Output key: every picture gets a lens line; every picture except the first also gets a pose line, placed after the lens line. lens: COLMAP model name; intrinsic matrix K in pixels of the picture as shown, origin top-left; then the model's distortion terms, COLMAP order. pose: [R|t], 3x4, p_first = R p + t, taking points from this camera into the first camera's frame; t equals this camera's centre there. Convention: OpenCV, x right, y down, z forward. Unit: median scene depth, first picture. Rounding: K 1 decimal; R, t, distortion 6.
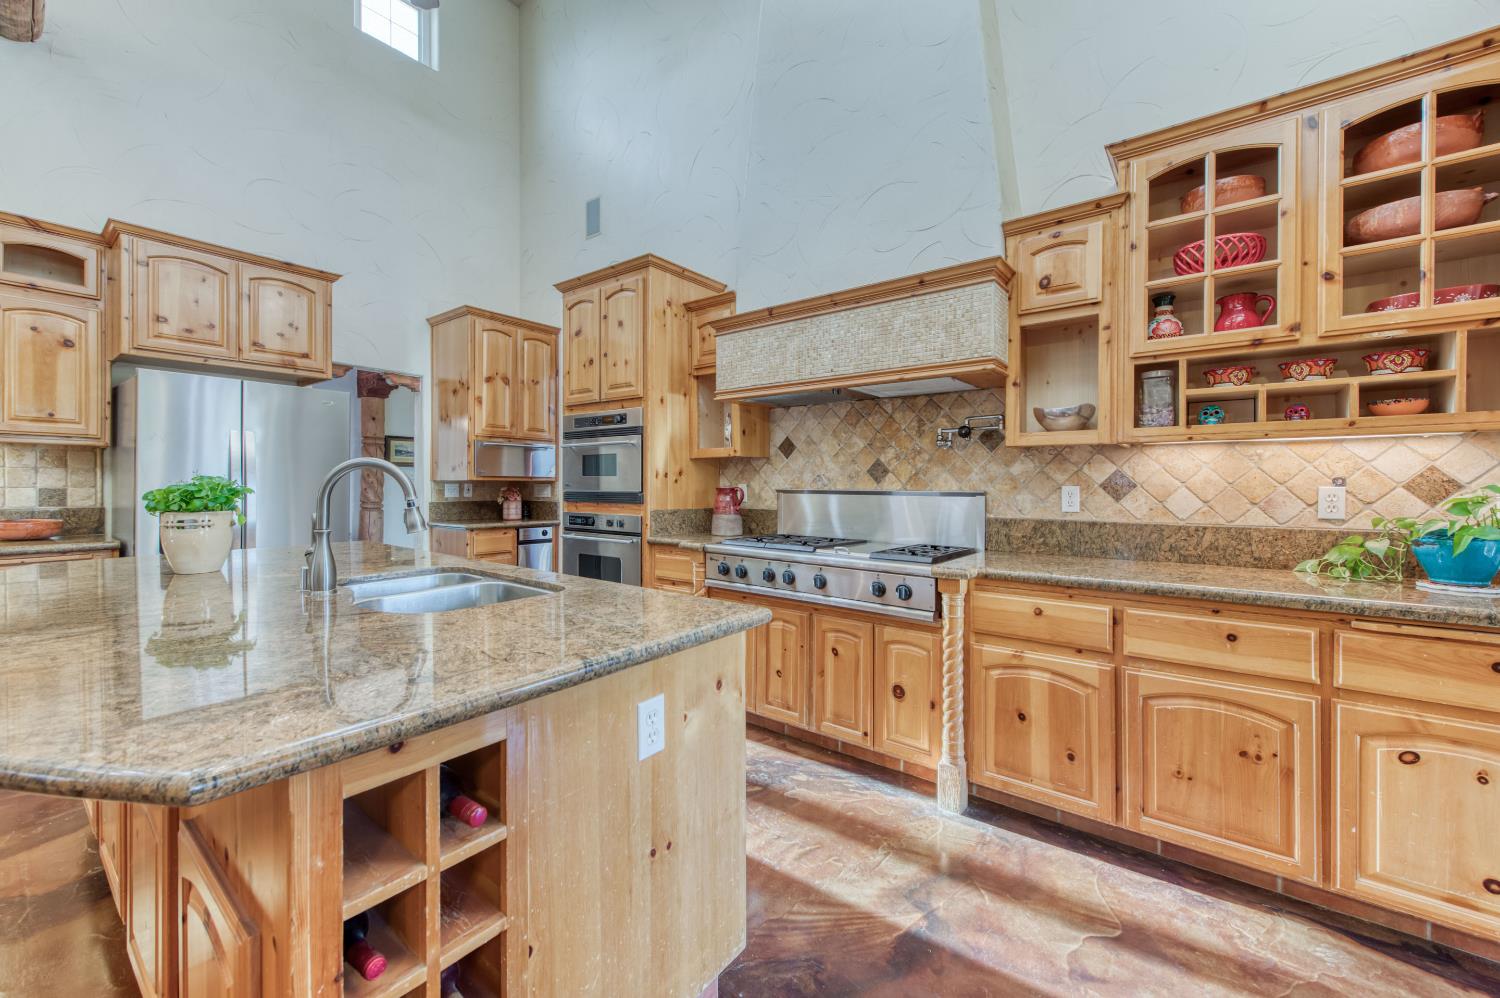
lens RADIAL K [[589.5, 0, 749.9], [0, 589.5, 485.8], [0, 0, 1]] dist [0.010455, -0.001723]
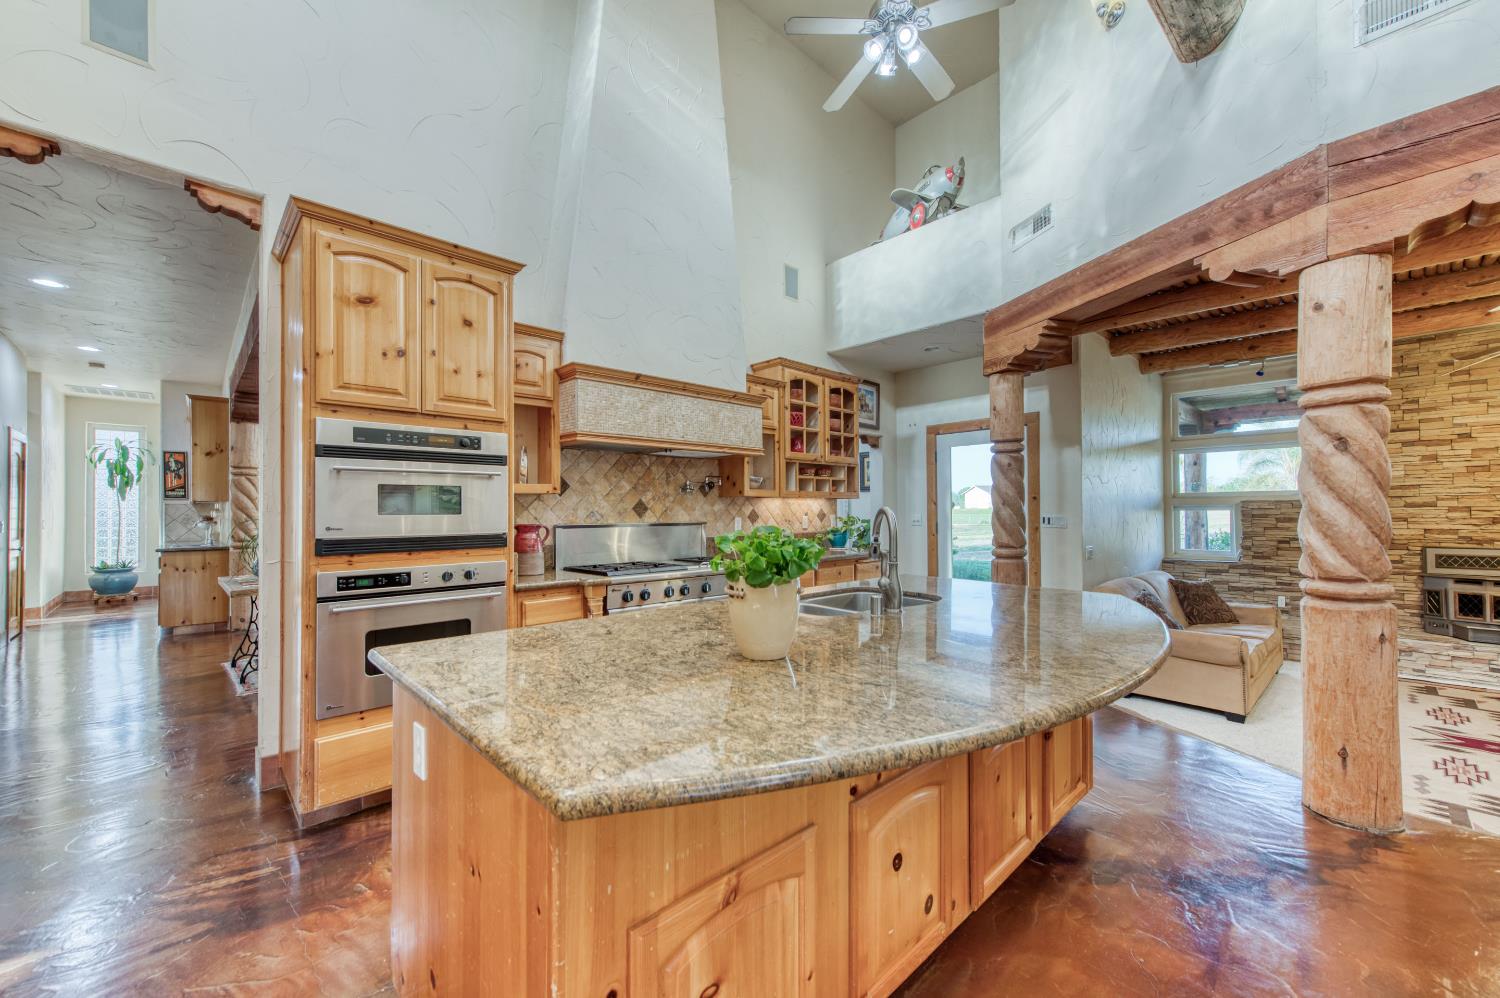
lens RADIAL K [[589.5, 0, 756.5], [0, 589.5, 503.4], [0, 0, 1]] dist [0.010455, -0.001723]
pose [[0.141601, 0.005785, 0.989907, -1.083952], [0.009595, 0.999928, -0.007216, -0.024991], [-0.989877, 0.010520, 0.141535, 0.571602]]
